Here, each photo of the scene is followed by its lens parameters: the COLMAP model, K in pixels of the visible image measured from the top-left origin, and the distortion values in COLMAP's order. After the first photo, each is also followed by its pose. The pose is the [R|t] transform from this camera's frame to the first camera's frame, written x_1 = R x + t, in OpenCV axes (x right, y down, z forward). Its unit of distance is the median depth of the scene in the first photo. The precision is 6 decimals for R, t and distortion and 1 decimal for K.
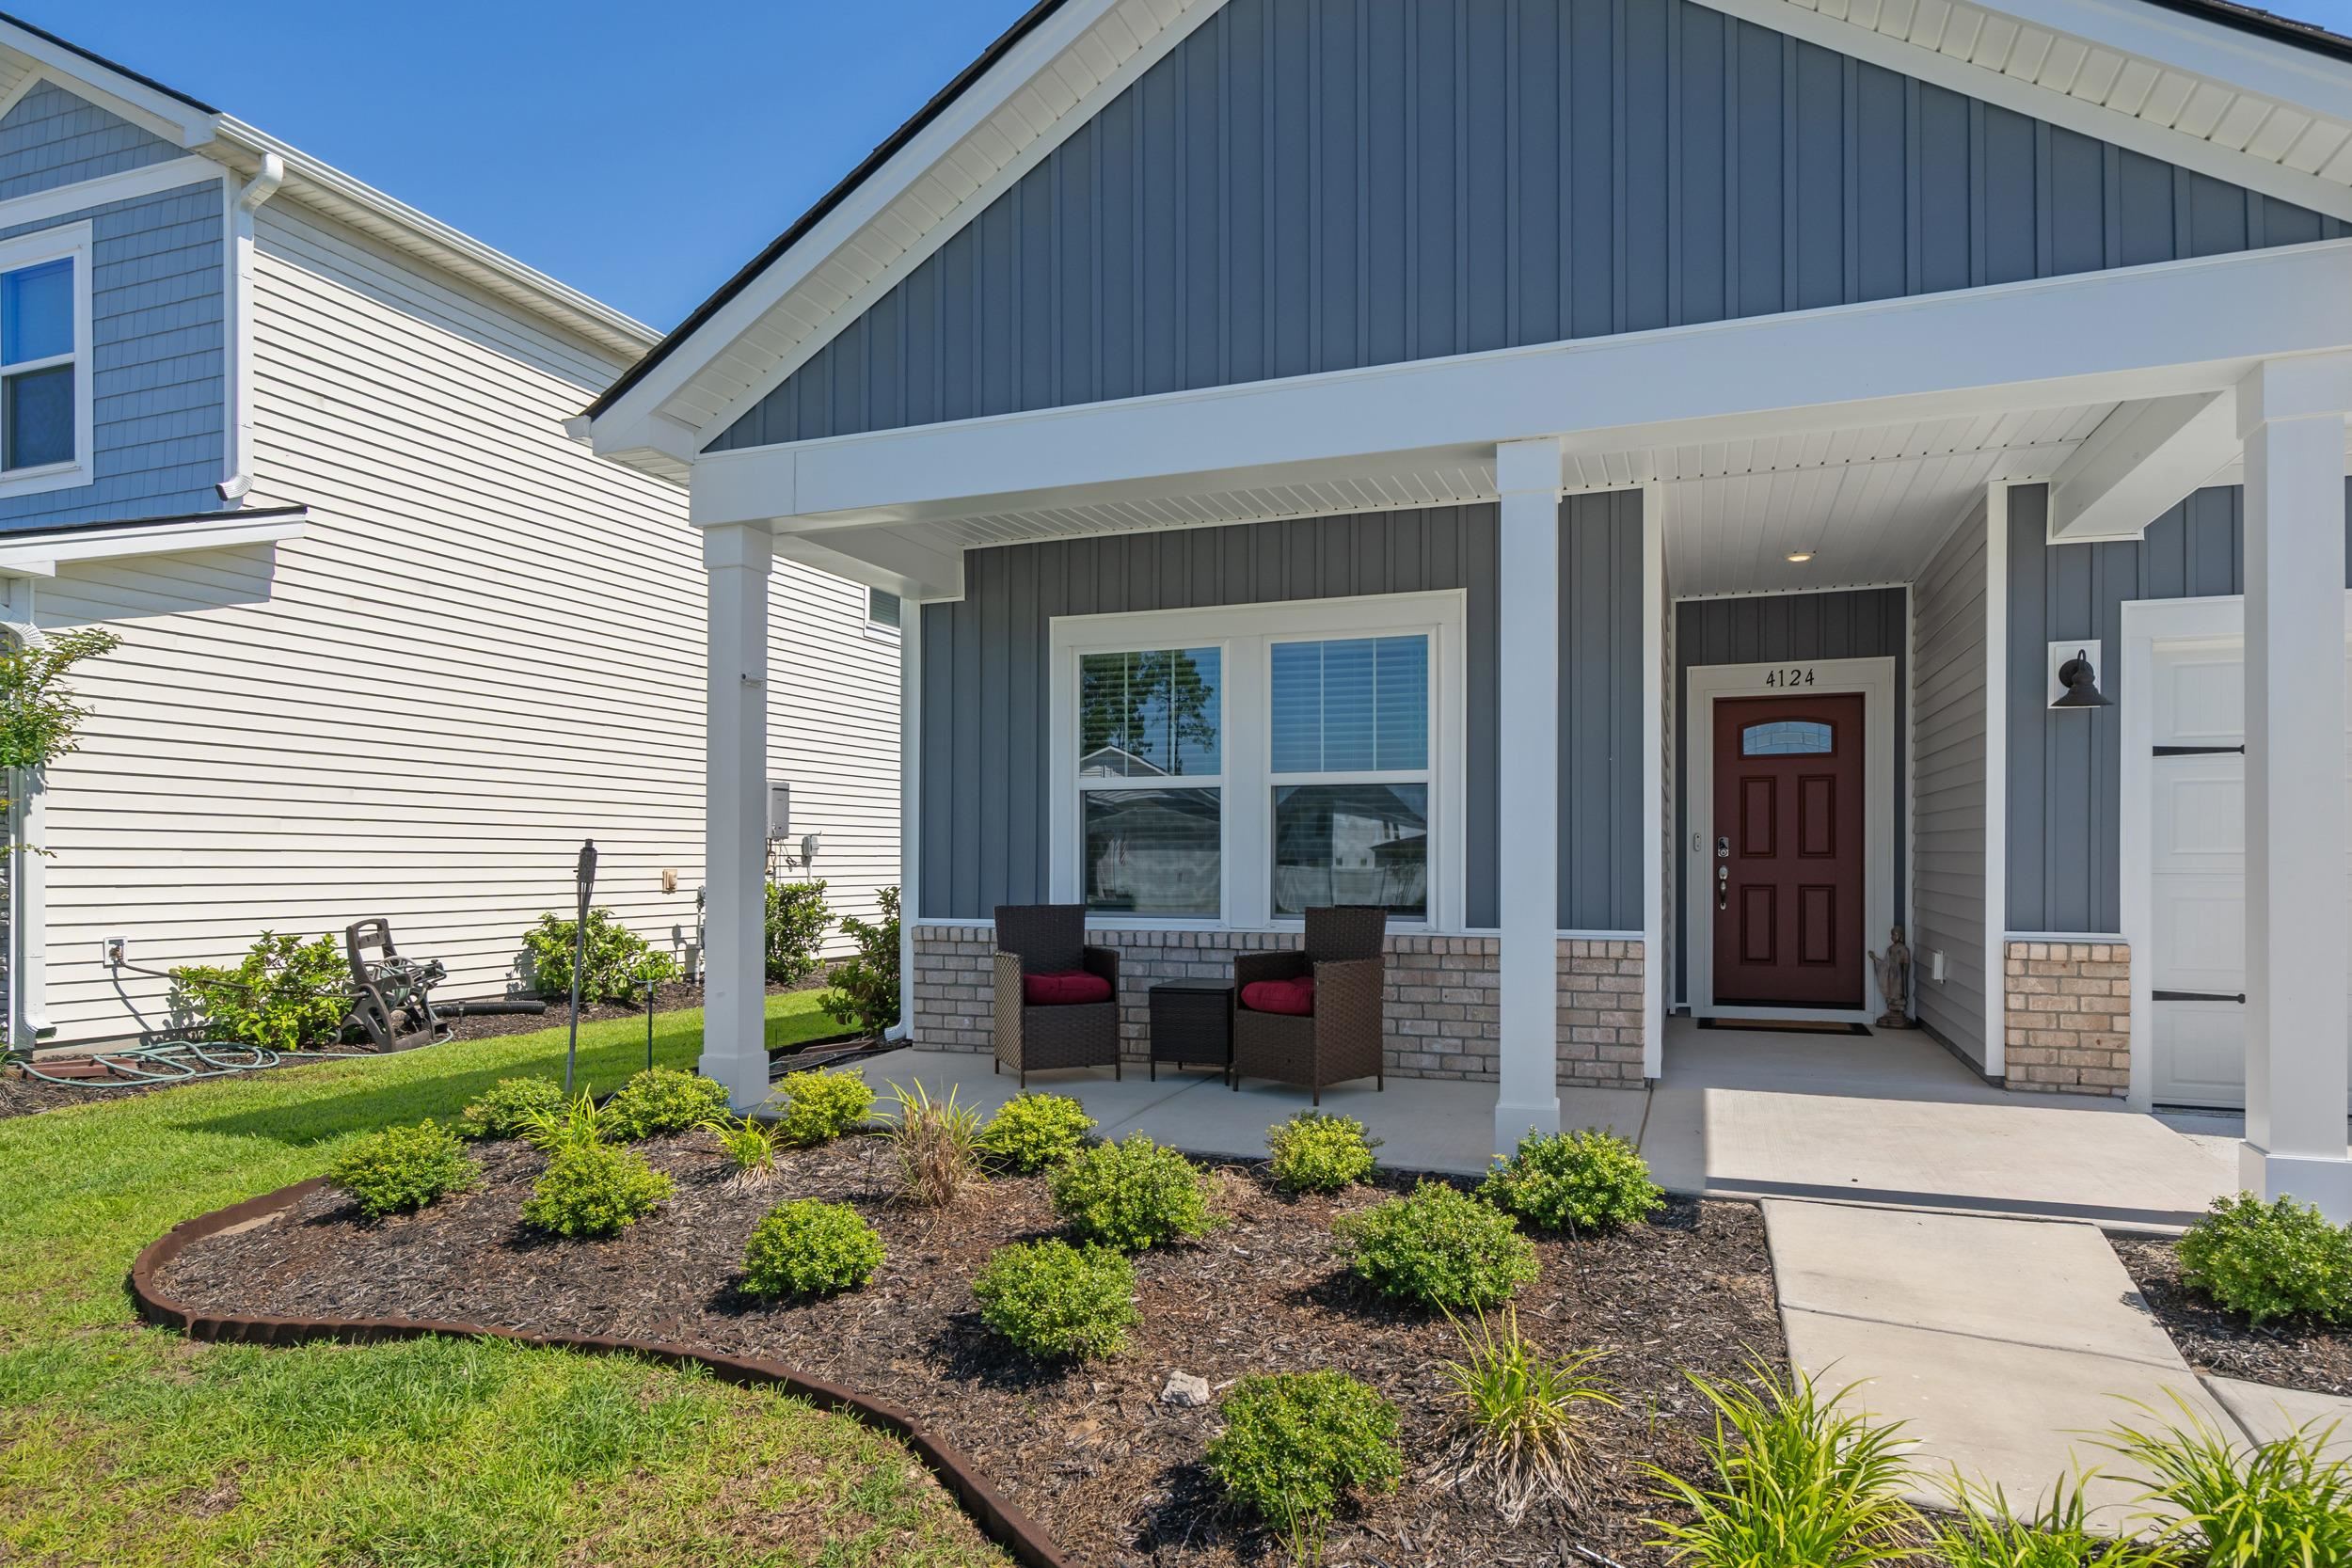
lens RADIAL K [[1353.1, 0, 1191.0], [0, 1353.1, 841.4], [0, 0, 1]] dist [0.019152, -0.001768]
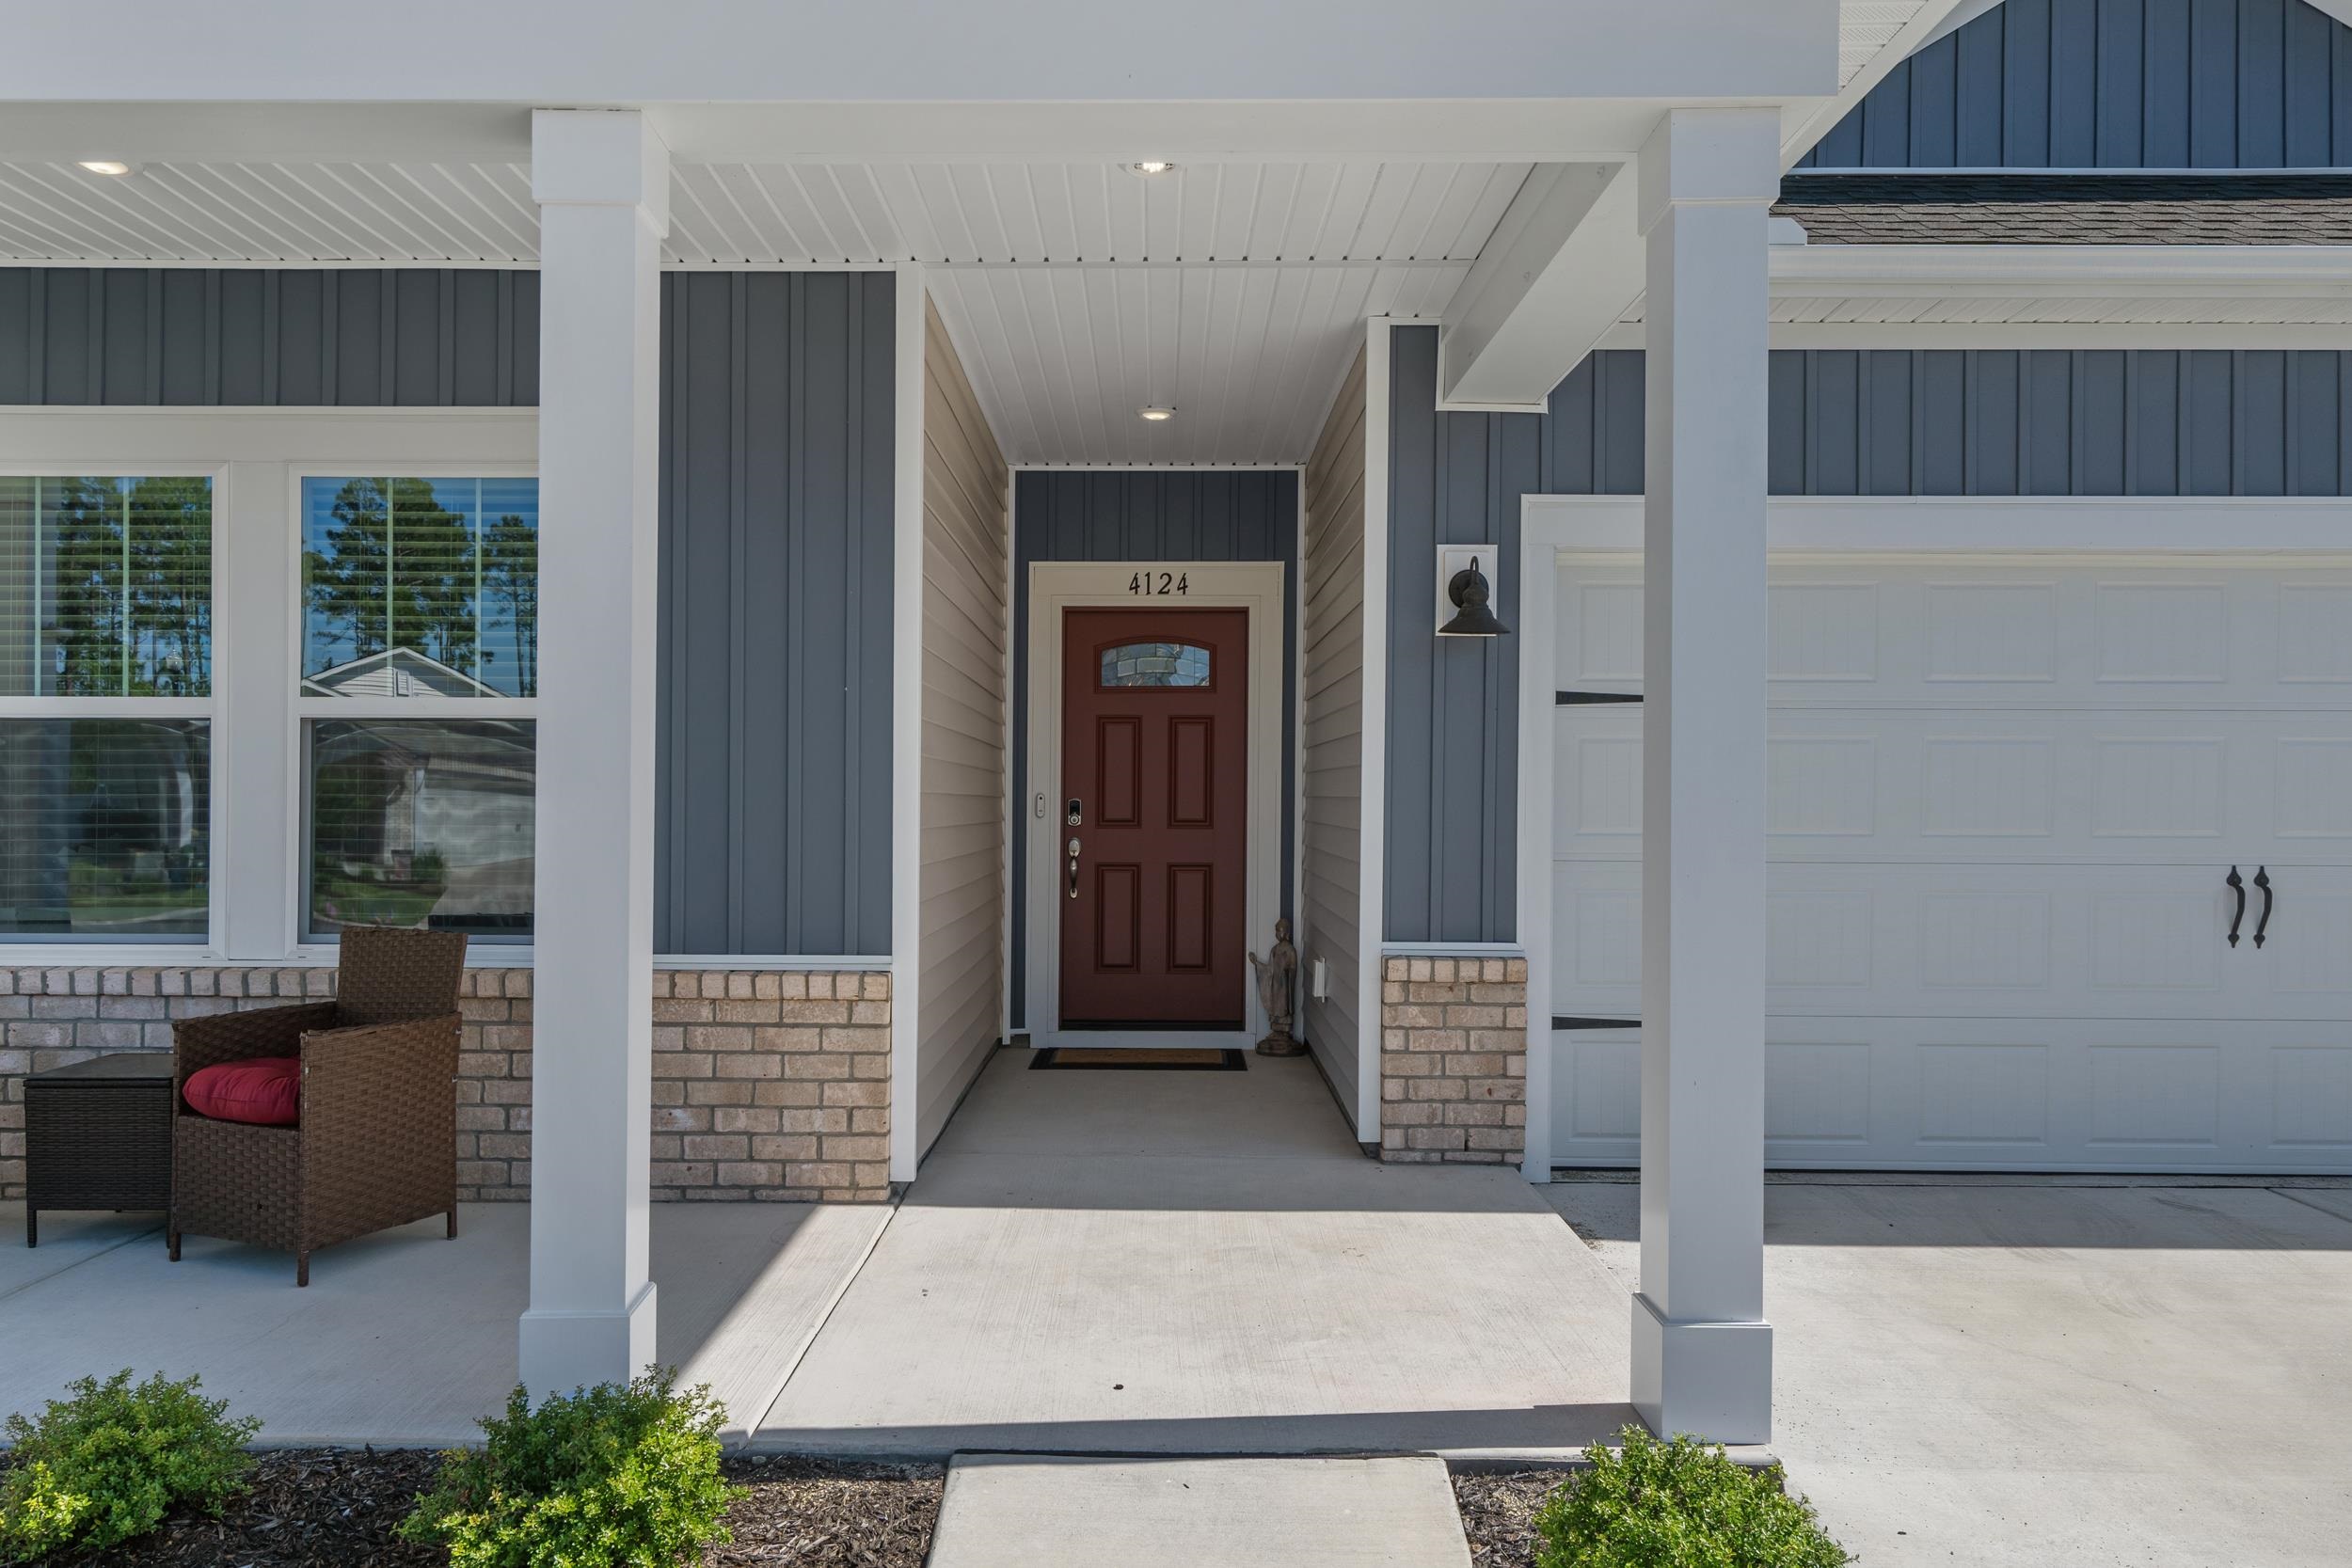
lens RADIAL K [[1577.8, 0, 1179.0], [0, 1577.8, 787.4], [0, 0, 1]] dist [0.009386, 0.001397]
pose [[0.939069, 0.004469, 0.343701, 0.203547], [-0.007423, 0.999946, 0.007278, -0.020785], [-0.343650, -0.009386, 0.939051, 0.246470]]
